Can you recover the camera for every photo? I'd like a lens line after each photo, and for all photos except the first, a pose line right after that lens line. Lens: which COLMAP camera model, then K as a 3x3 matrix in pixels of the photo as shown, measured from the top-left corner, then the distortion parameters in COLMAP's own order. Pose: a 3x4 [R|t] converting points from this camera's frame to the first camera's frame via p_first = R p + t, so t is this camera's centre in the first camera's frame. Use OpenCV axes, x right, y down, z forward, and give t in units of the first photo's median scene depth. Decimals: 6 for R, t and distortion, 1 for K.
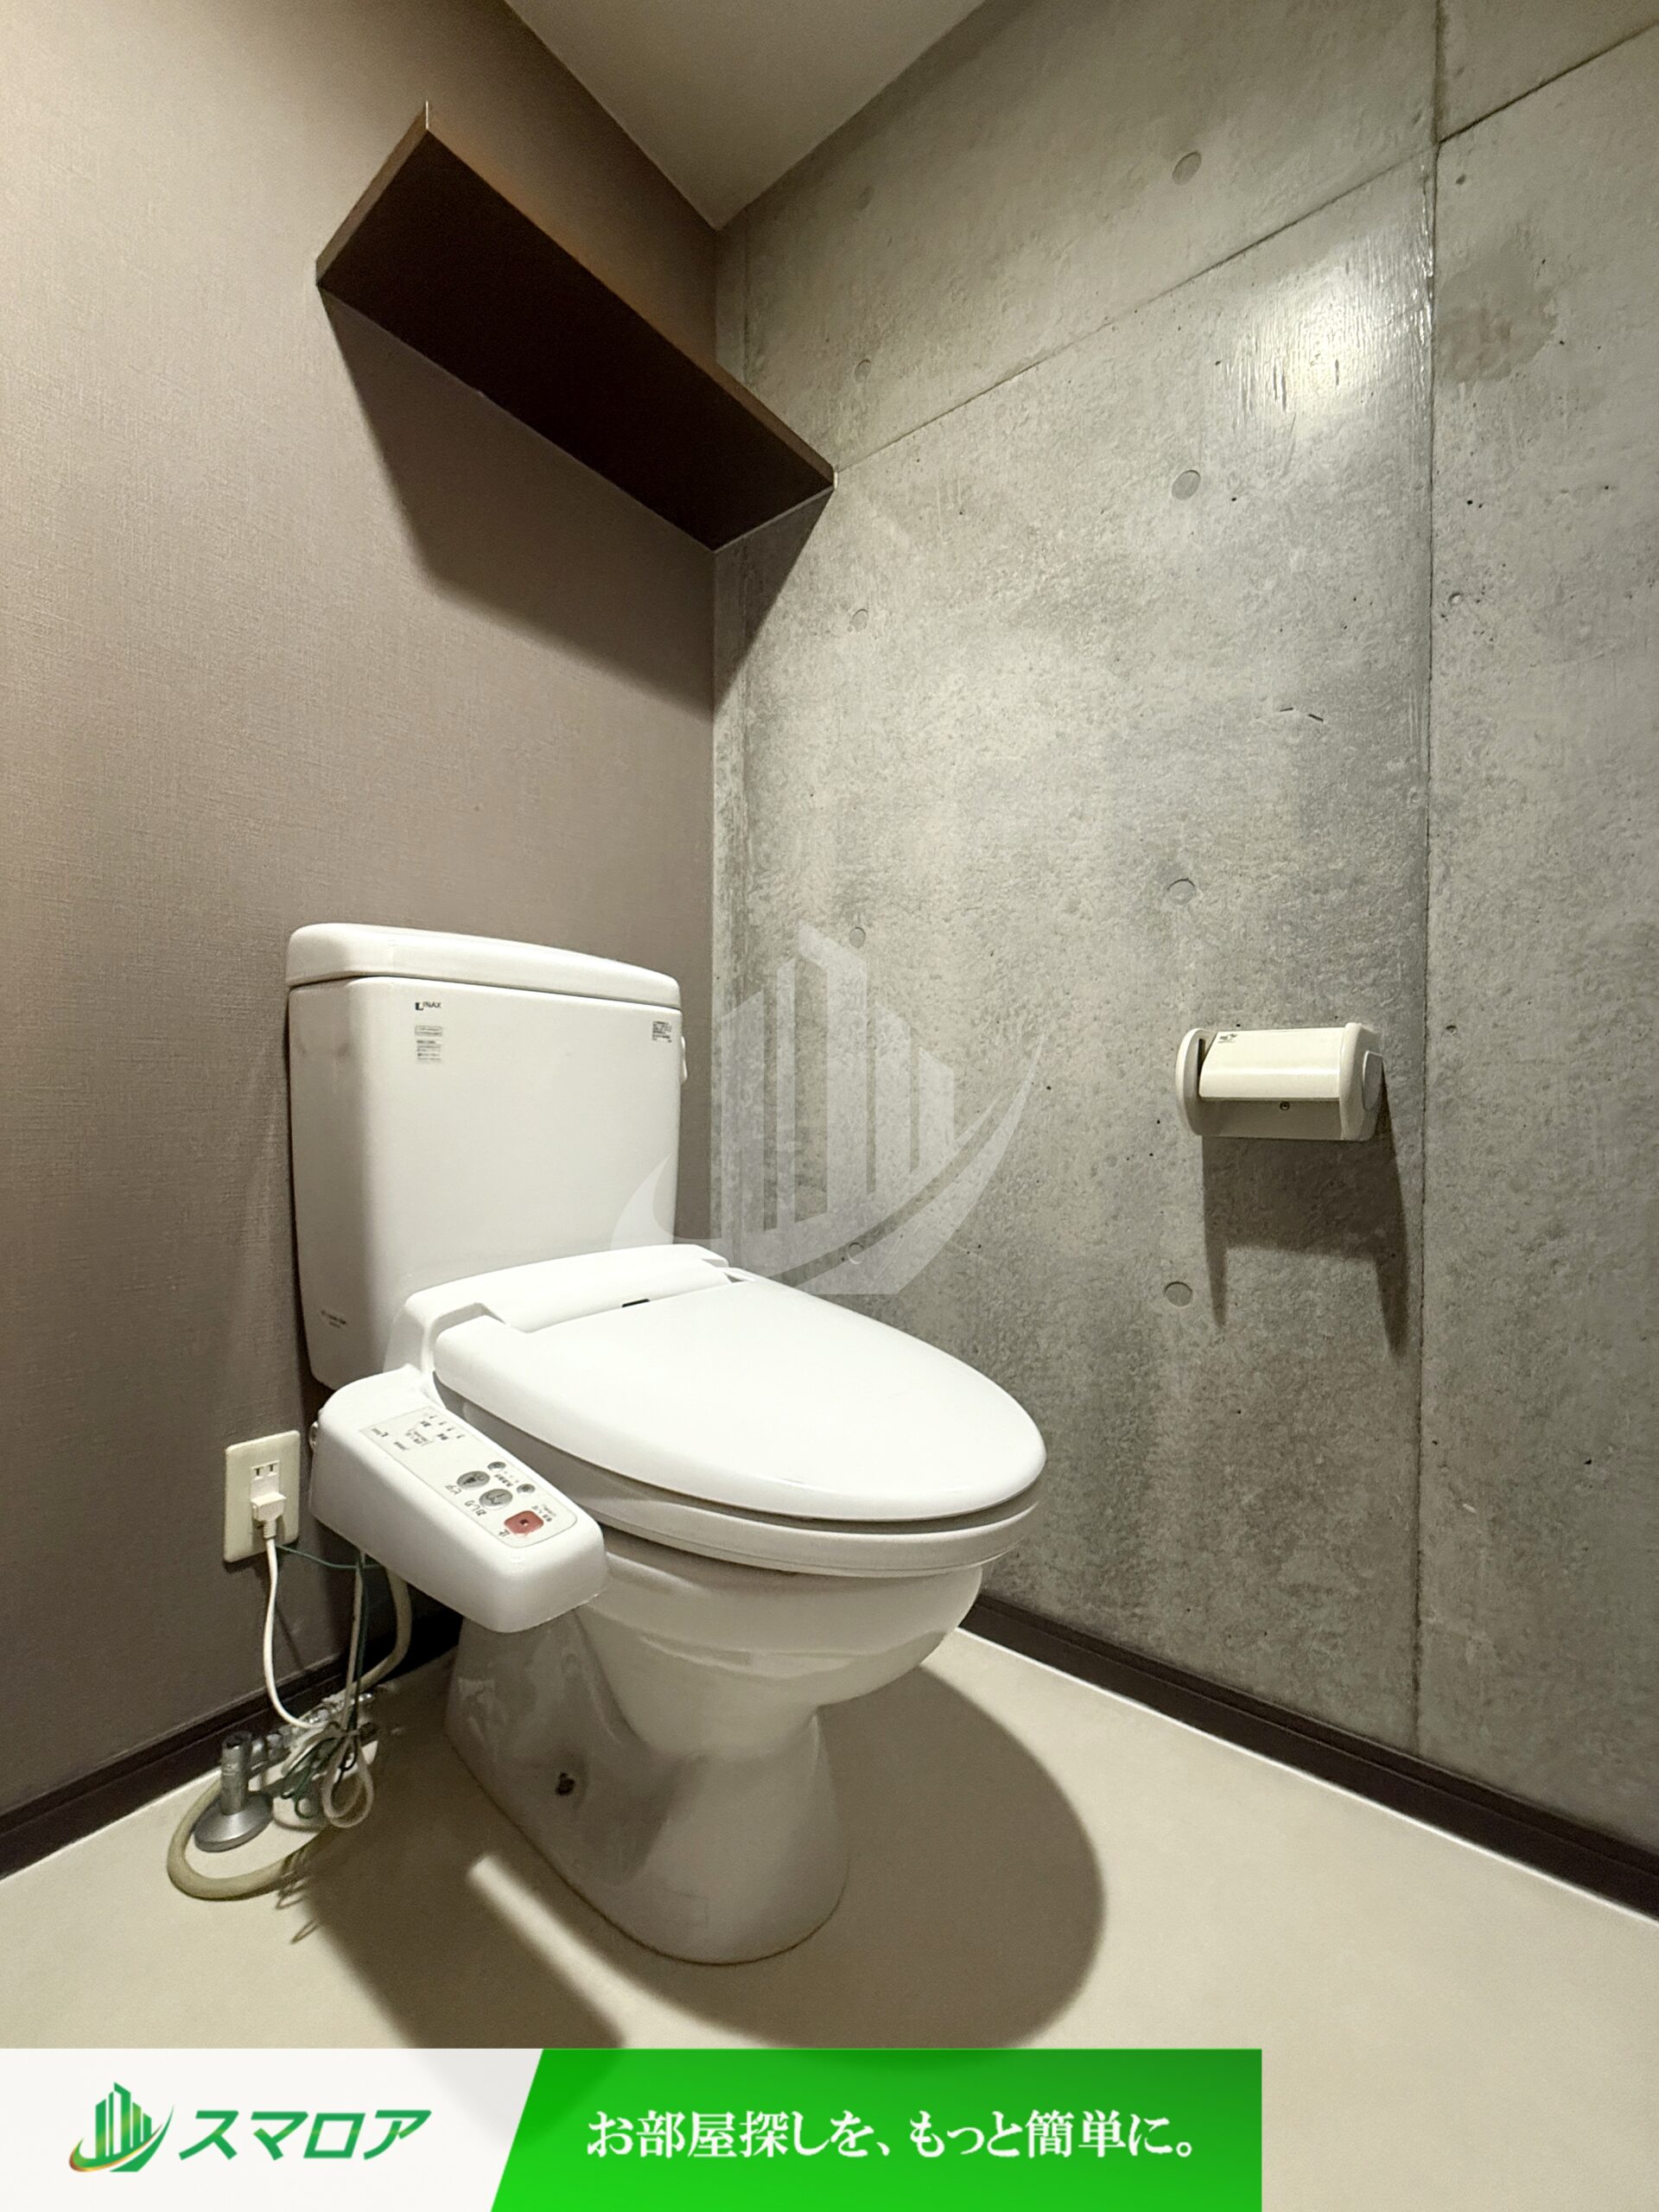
lens RADIAL K [[881.2, 0, 829.6], [0, 881.2, 1110.5], [0, 0, 1]] dist [-0.001689, 0.000033]
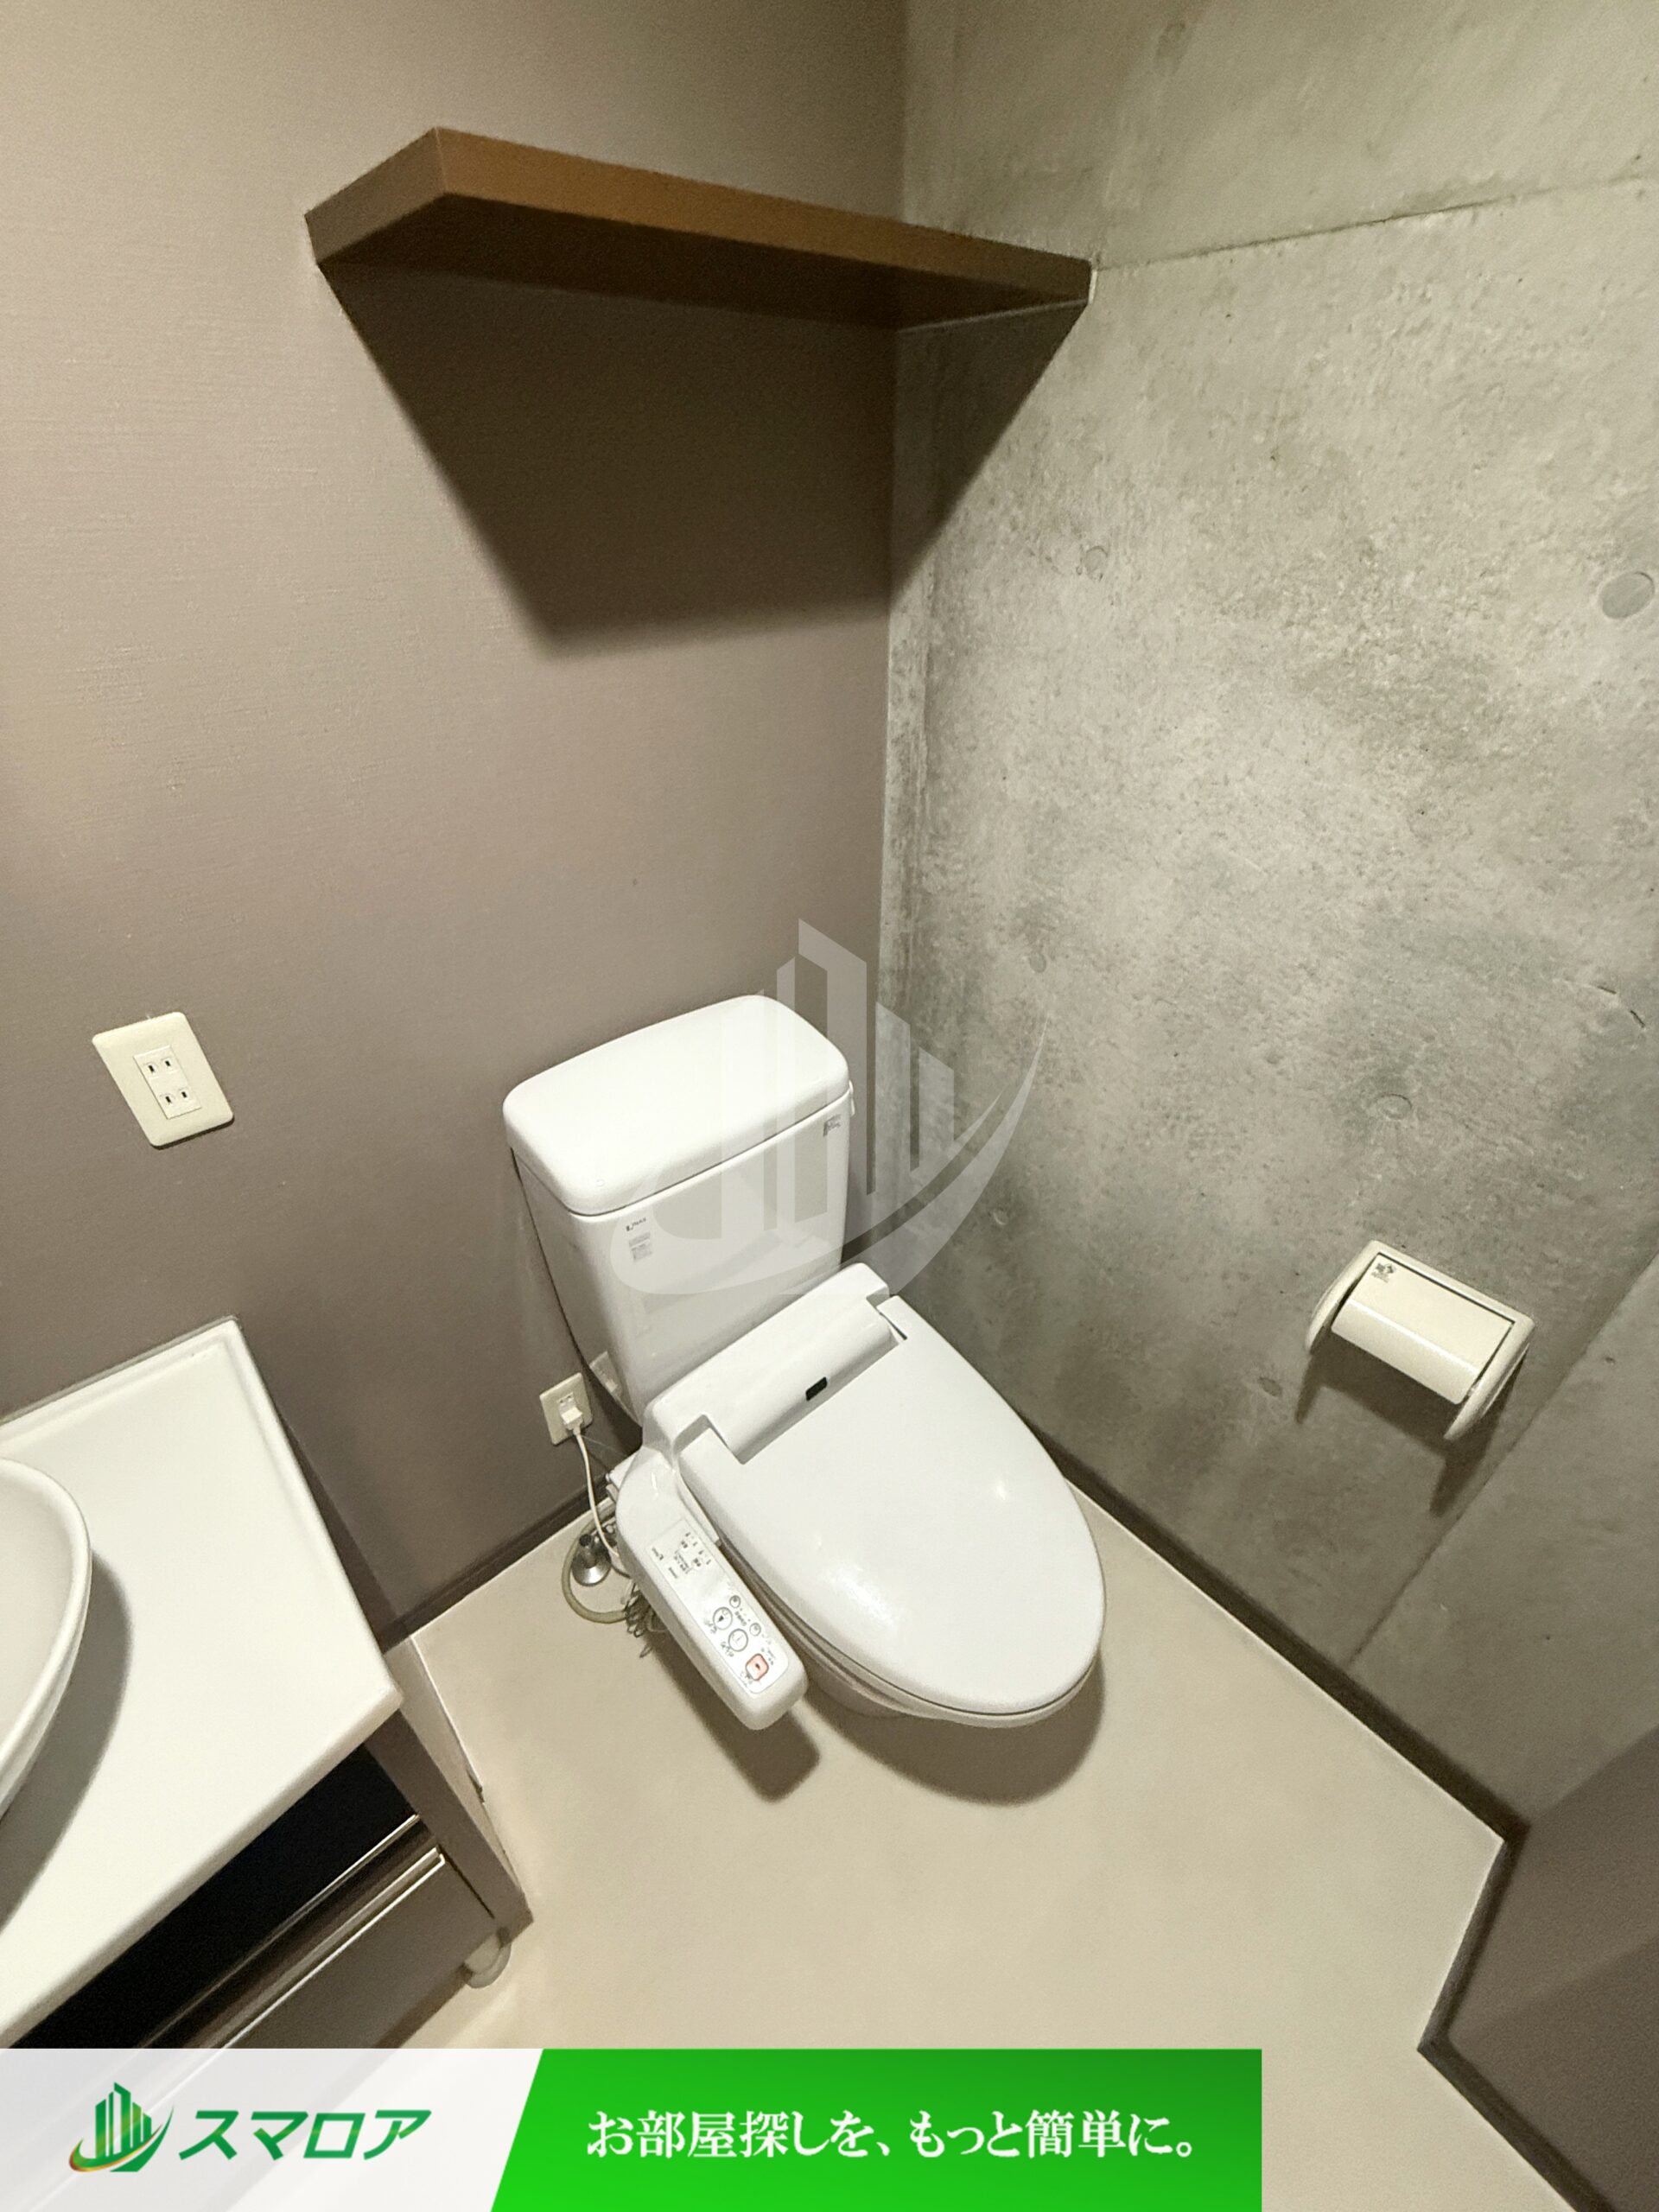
lens RADIAL K [[881.2, 0, 829.9], [0, 881.2, 1101.1], [0, 0, 1]] dist [-0.001689, 0.000033]
pose [[0.984360, 0.092848, -0.149717, -0.038424], [0.008267, 0.824561, 0.565712, -0.759330], [0.175976, -0.558102, 0.810897, 0.163061]]
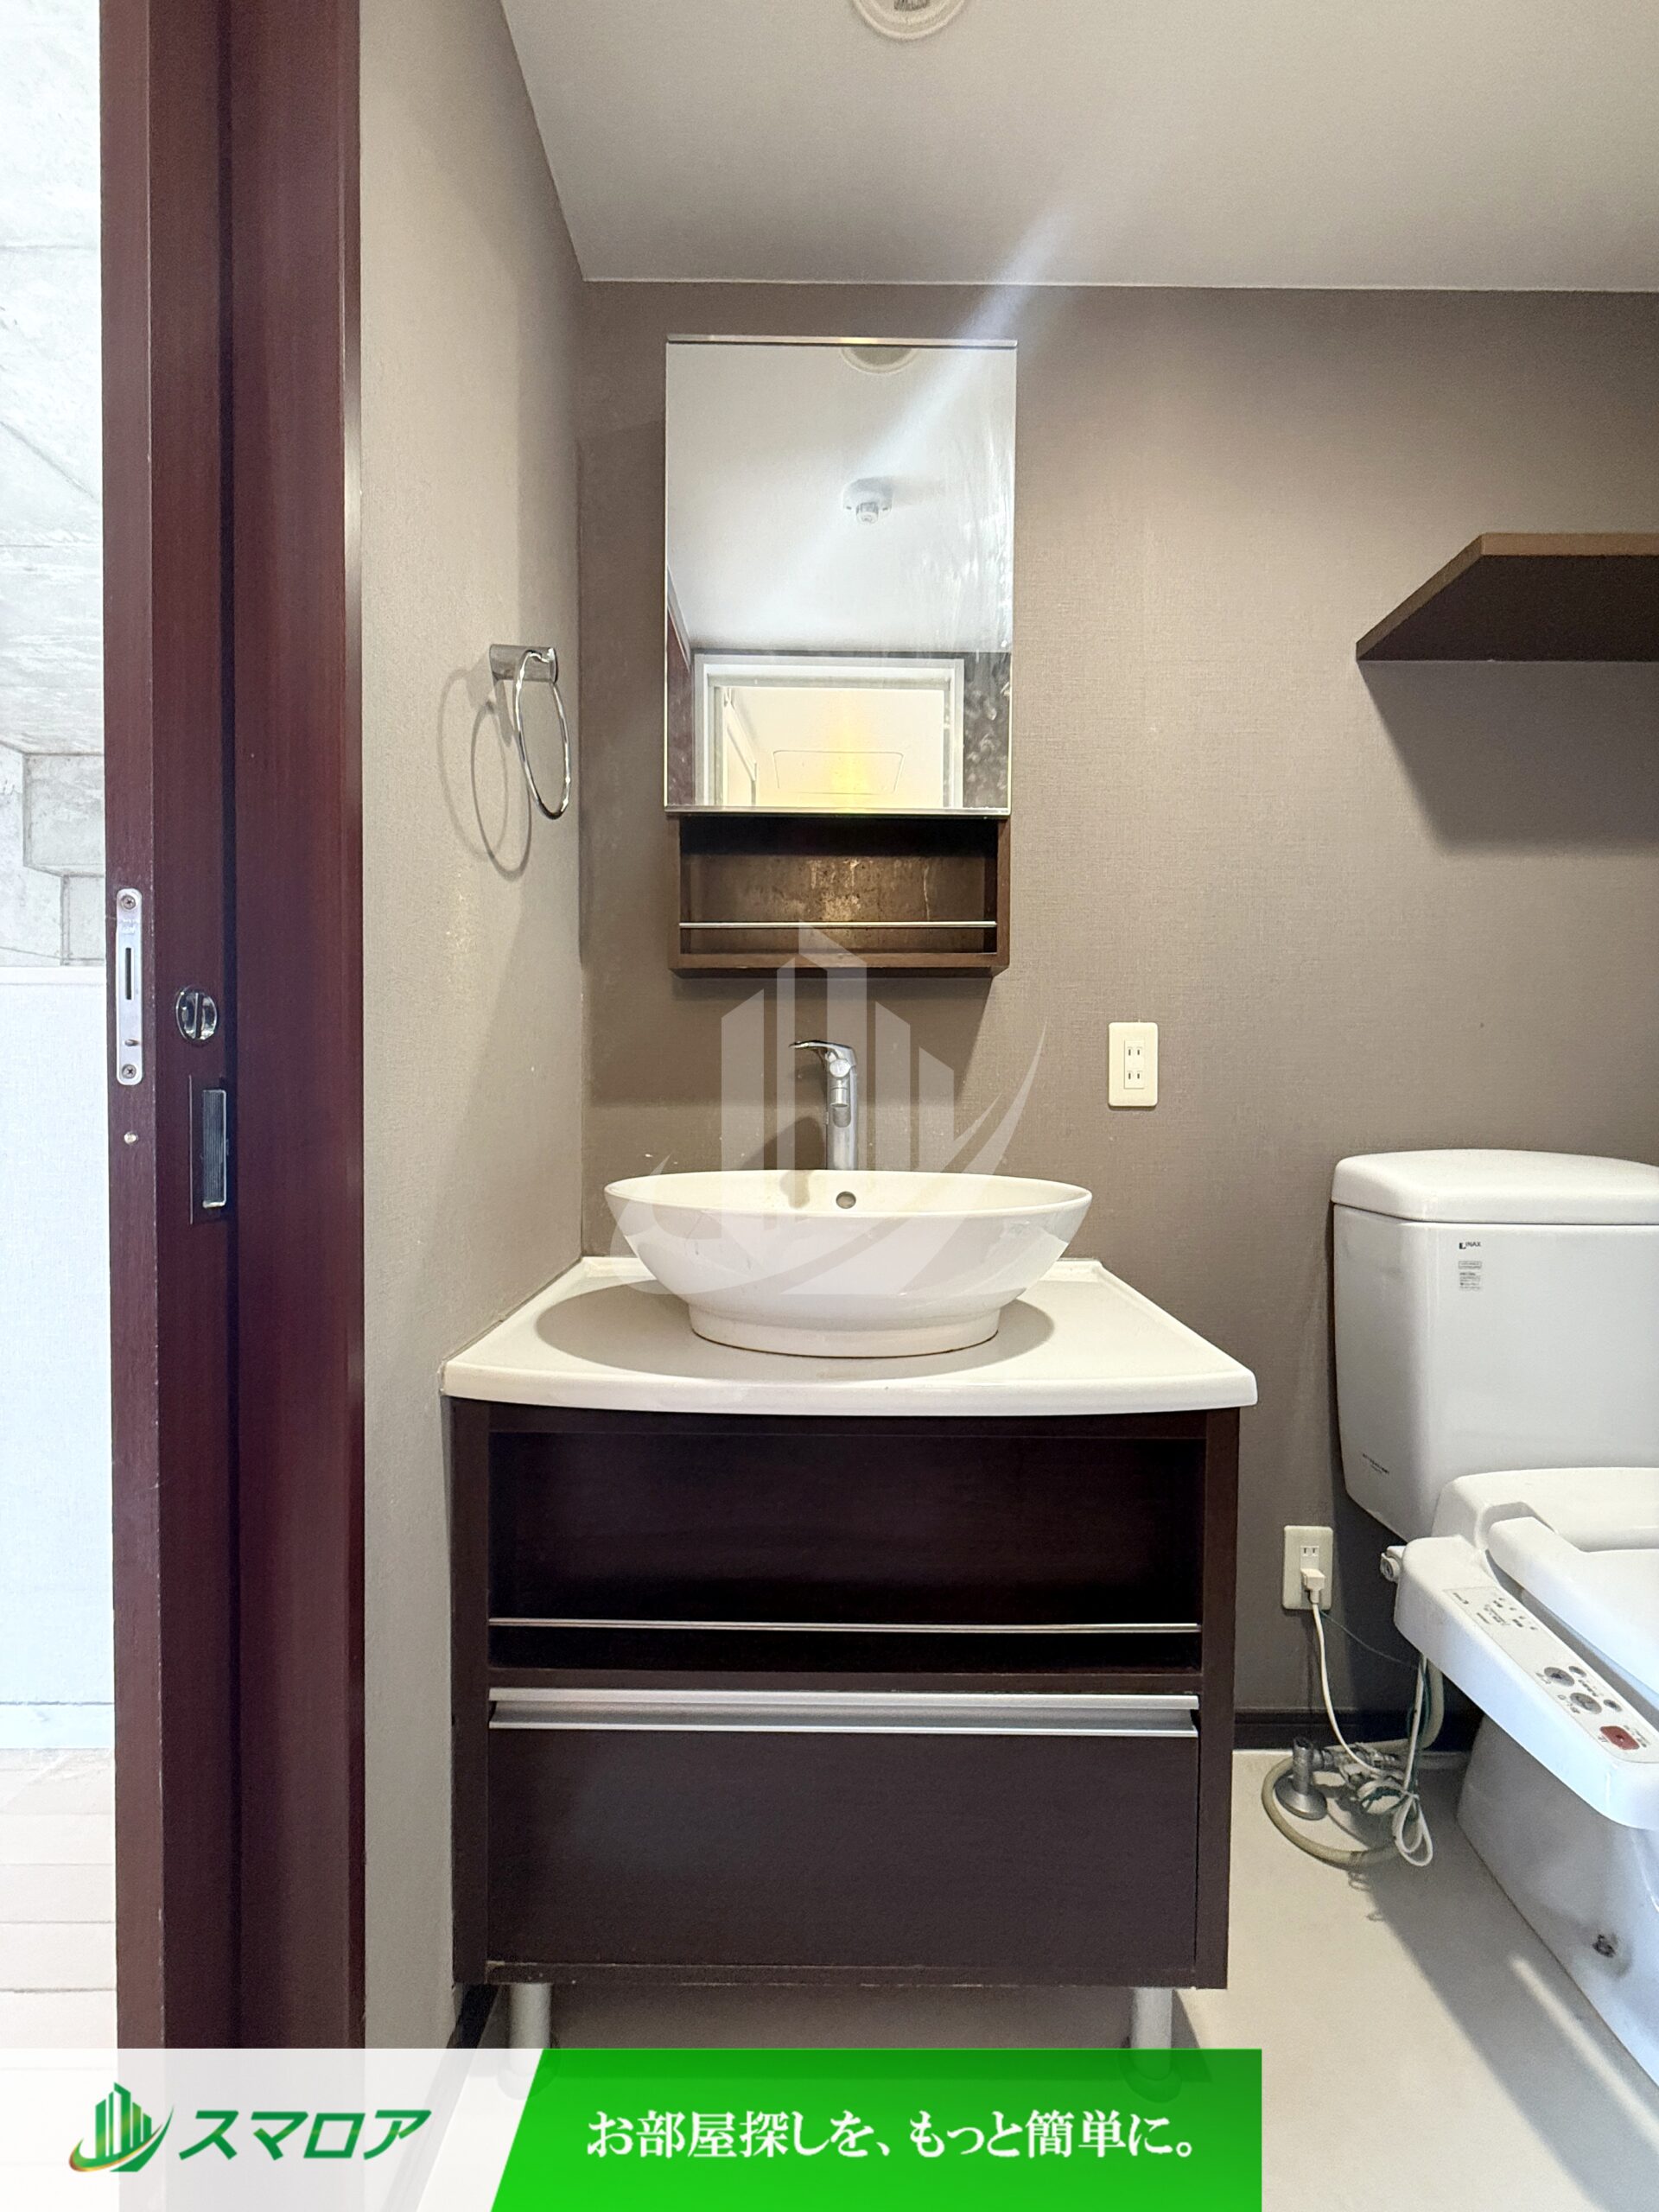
lens RADIAL K [[881.2, 0, 835.8], [0, 881.2, 1114.7], [0, 0, 1]] dist [-0.001689, 0.000033]
pose [[0.627860, 0.011263, -0.778245, -0.043013], [-0.008046, 0.999936, 0.007979, -0.256599], [0.778285, 0.001252, 0.627910, -0.405533]]
